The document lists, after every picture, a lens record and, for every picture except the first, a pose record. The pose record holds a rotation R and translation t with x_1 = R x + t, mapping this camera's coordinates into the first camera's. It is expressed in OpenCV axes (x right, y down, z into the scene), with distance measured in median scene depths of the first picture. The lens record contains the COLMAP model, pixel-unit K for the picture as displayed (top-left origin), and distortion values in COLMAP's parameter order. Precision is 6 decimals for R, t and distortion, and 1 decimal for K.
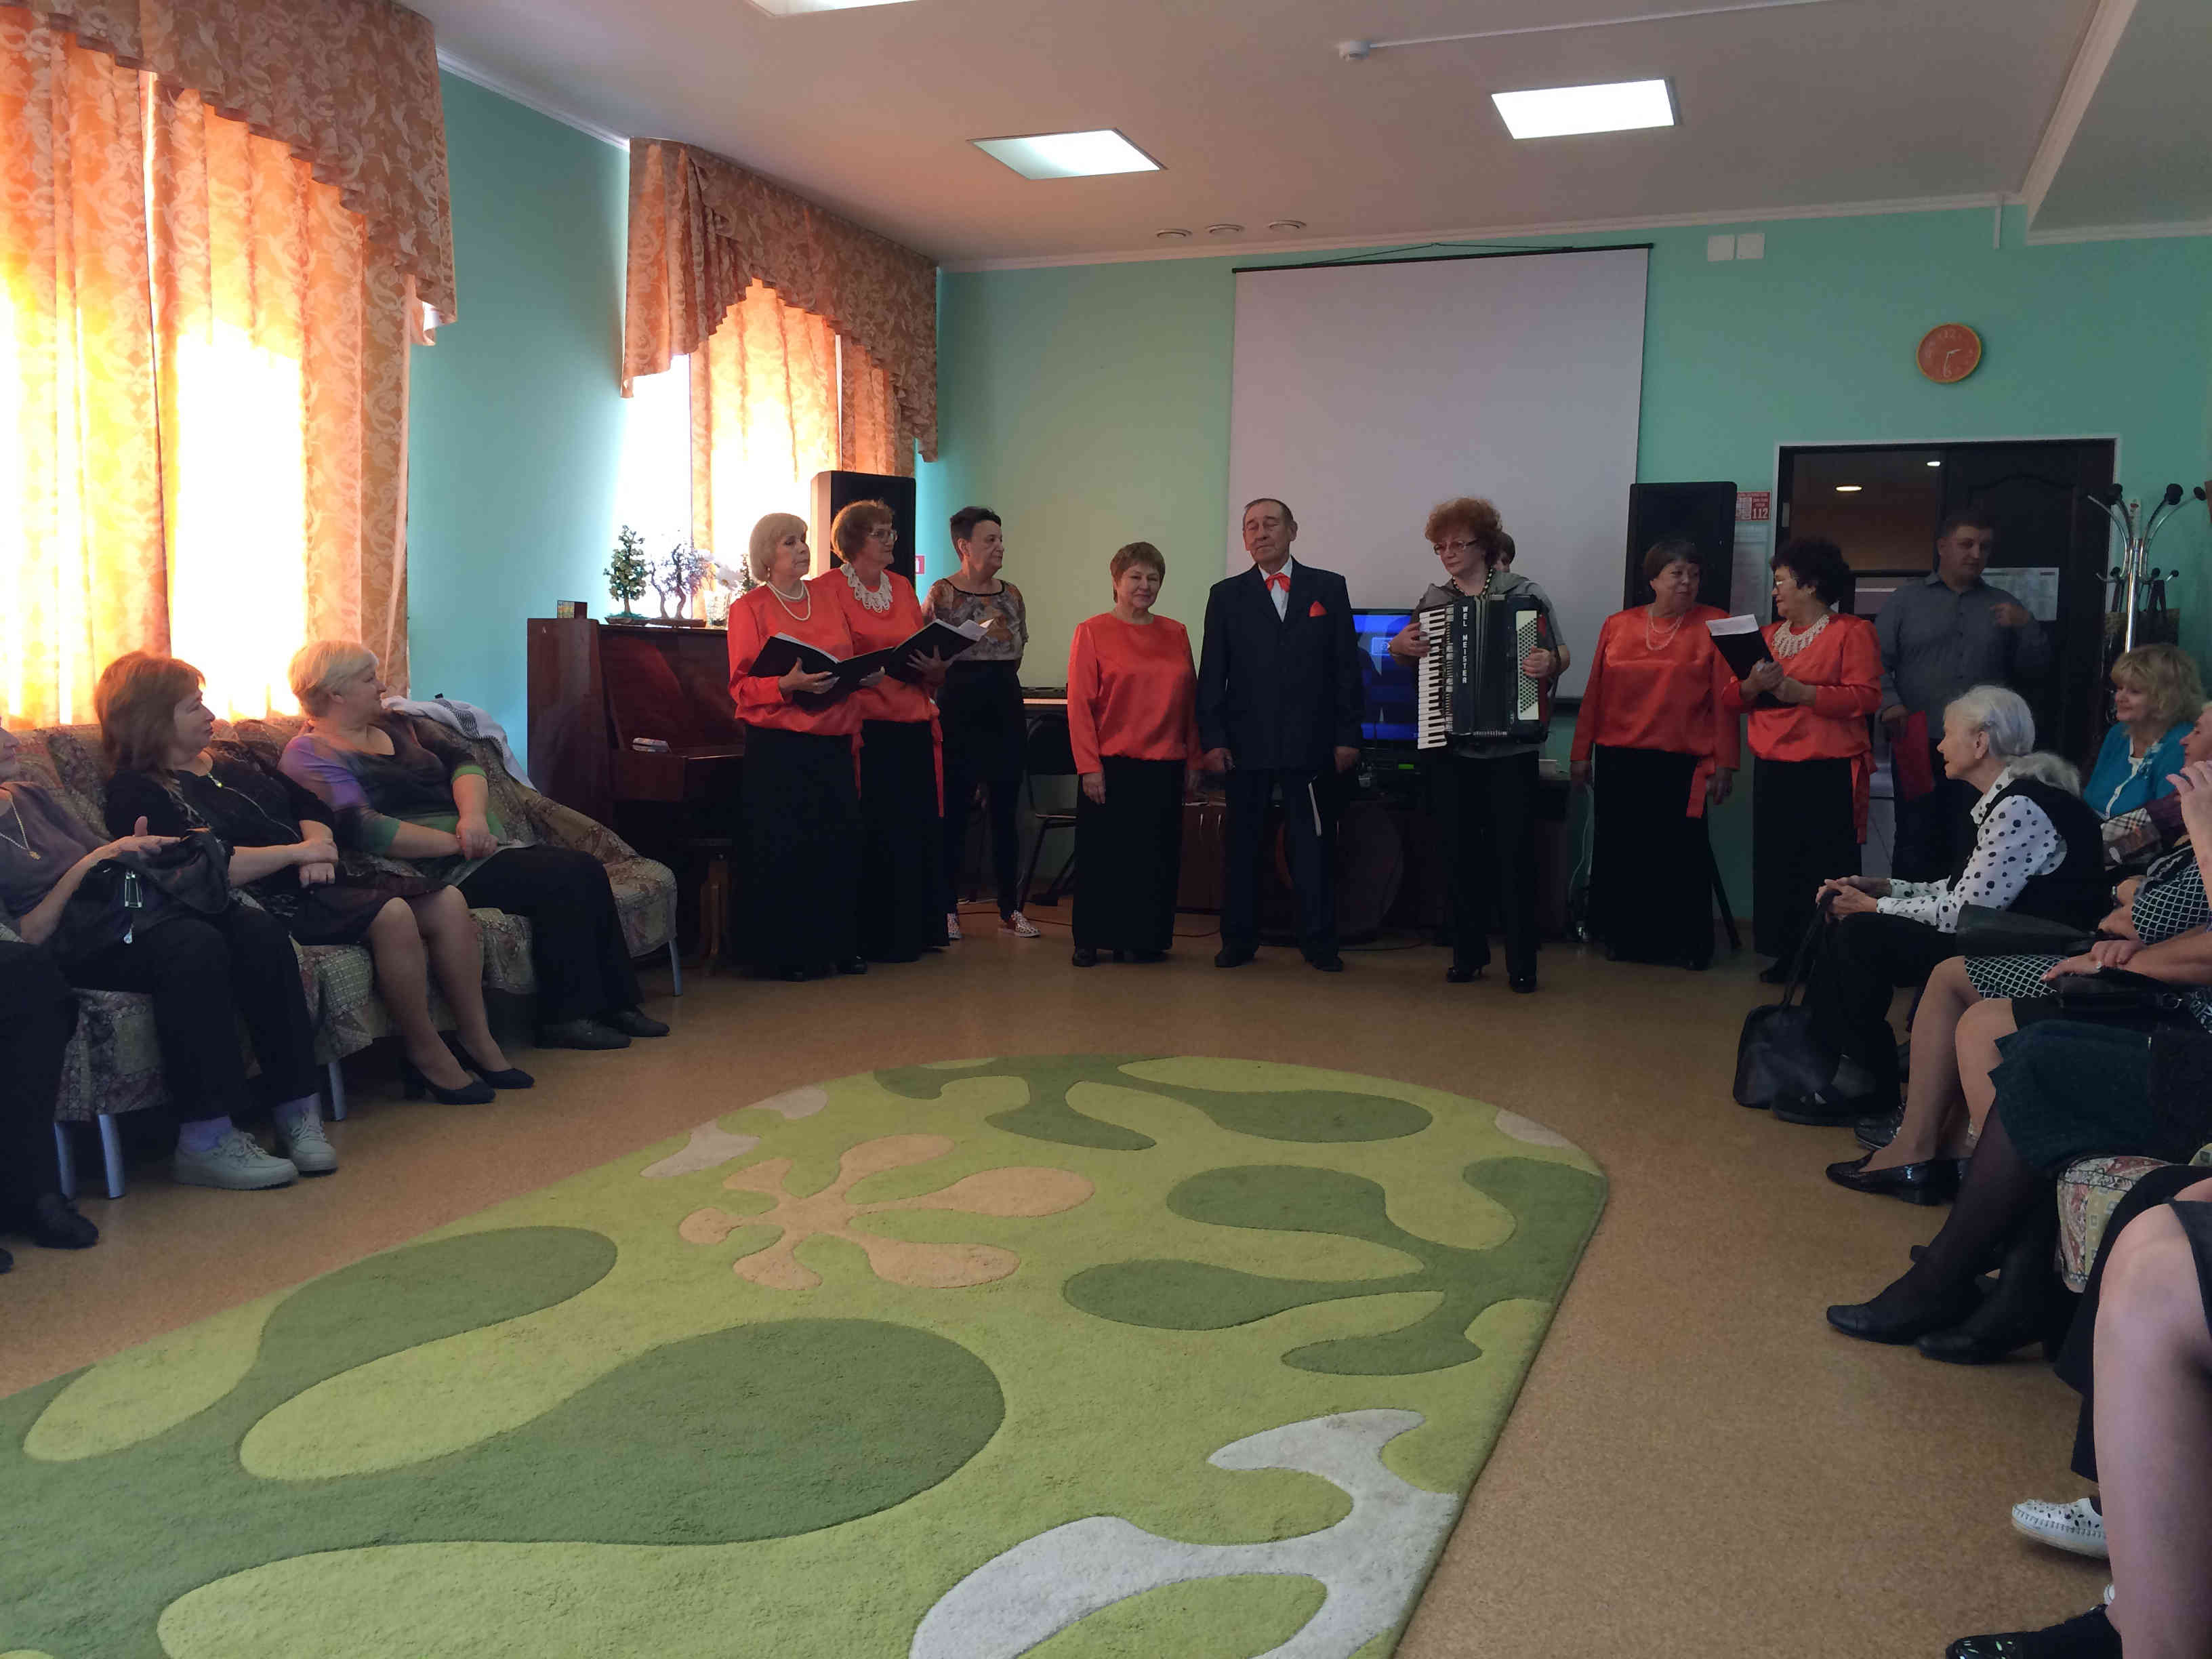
lens RADIAL K [[1897.2, 0, 1106.8], [0, 1897.2, 844.3], [0, 0, 1]] dist [0.075356, -0.109474]
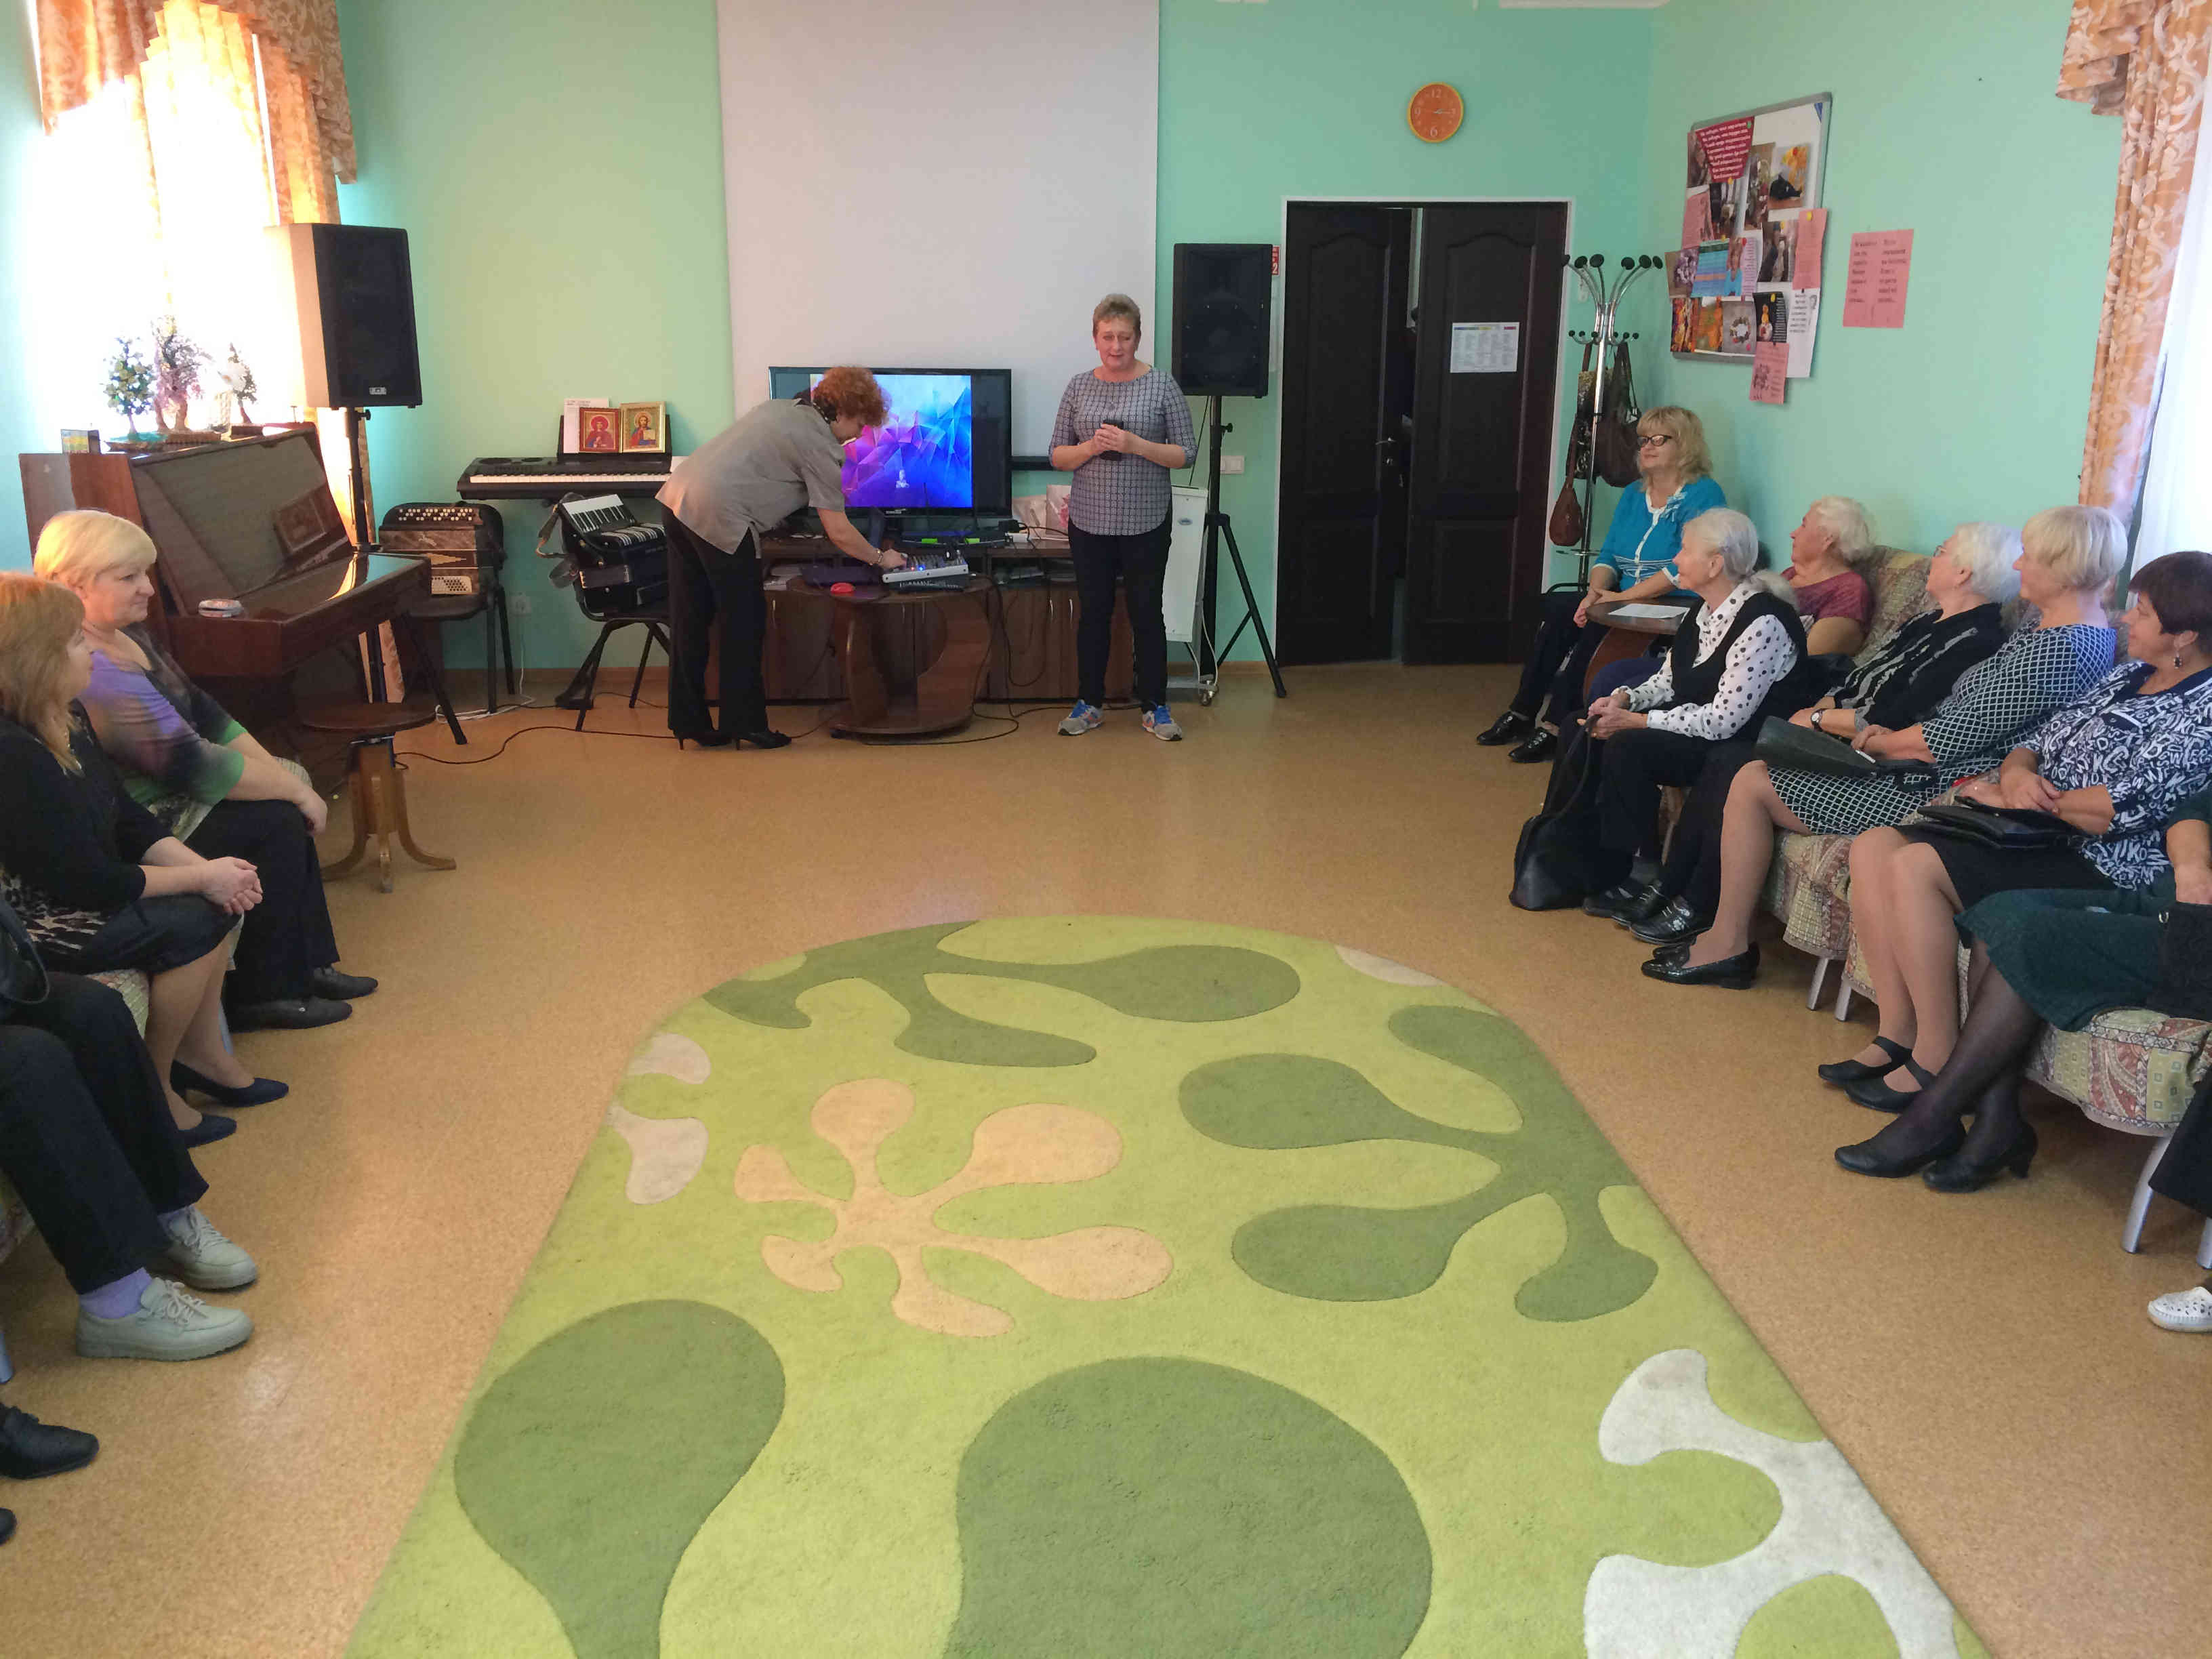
lens RADIAL K [[1897.2, 0, 1106.8], [0, 1897.2, 844.3], [0, 0, 1]] dist [0.075356, -0.109474]
pose [[0.910588, -0.126566, 0.393460, -0.389792], [0.052610, 0.979710, 0.193392, -0.154806], [-0.409954, -0.155401, 0.898771, 0.151920]]
